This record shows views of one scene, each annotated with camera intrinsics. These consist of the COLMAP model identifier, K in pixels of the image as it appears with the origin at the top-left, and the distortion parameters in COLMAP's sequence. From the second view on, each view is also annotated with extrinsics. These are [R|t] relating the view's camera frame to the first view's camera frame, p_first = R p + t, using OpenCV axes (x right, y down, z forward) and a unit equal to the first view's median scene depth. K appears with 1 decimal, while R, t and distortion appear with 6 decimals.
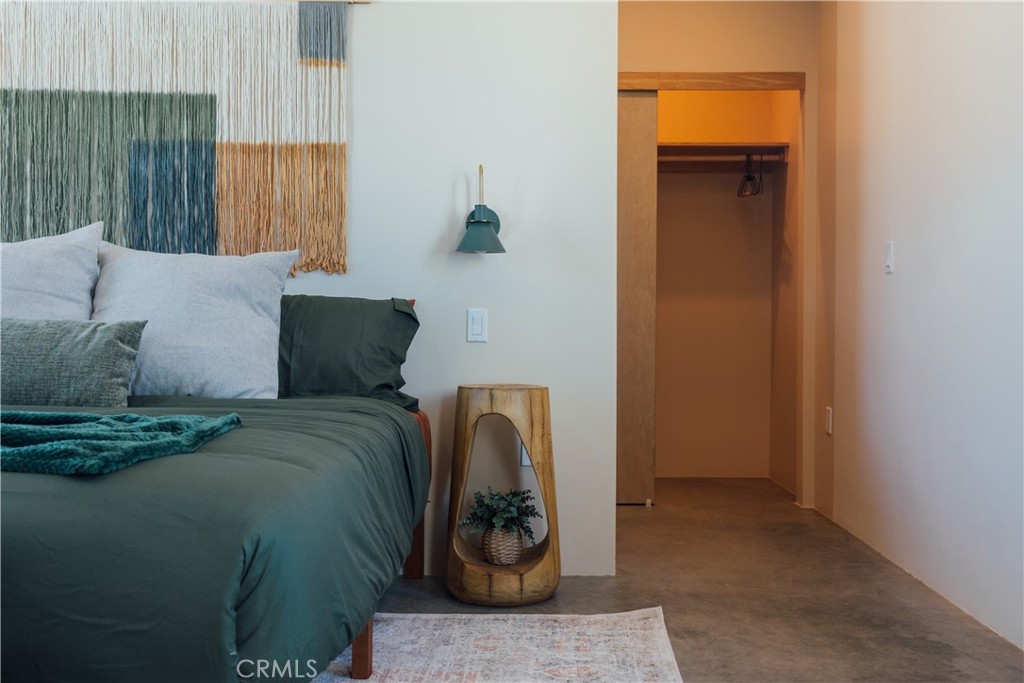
lens RADIAL K [[979.0, 0, 512.8], [0, 979.0, 351.3], [0, 0, 1]] dist [0.004617, 0.024410]
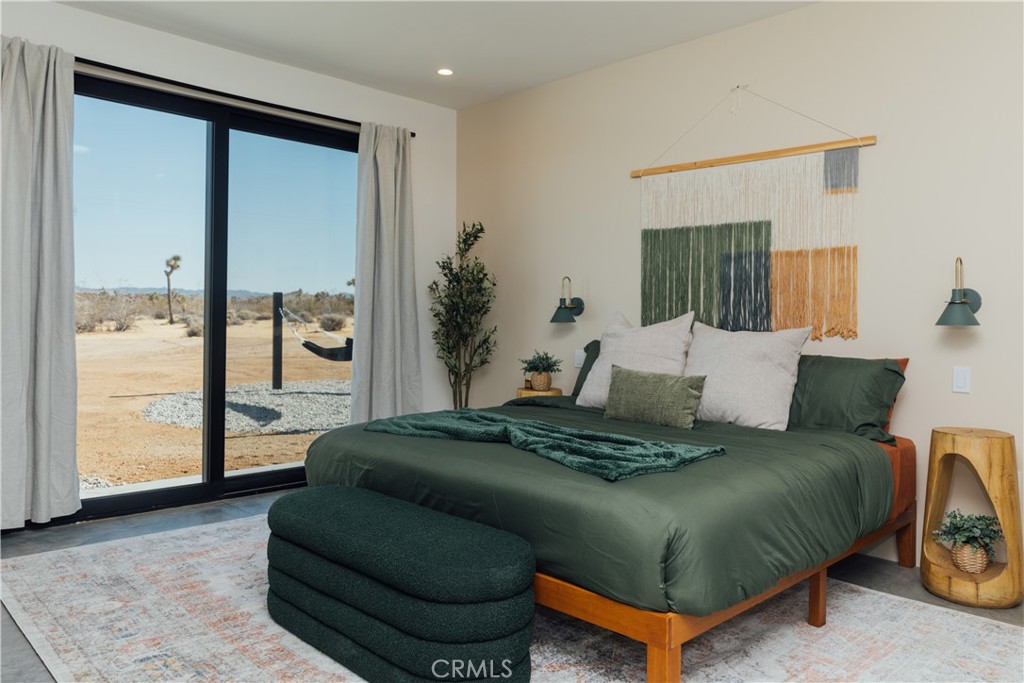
lens RADIAL K [[761.5, 0, 514.3], [0, 761.5, 319.5], [0, 0, 1]] dist [-0.001542, 0.001996]
pose [[0.698470, -0.002262, -0.715635, 0.298192], [-0.008101, 0.999906, -0.011067, -0.100115], [0.715593, 0.013527, 0.698386, -0.129660]]
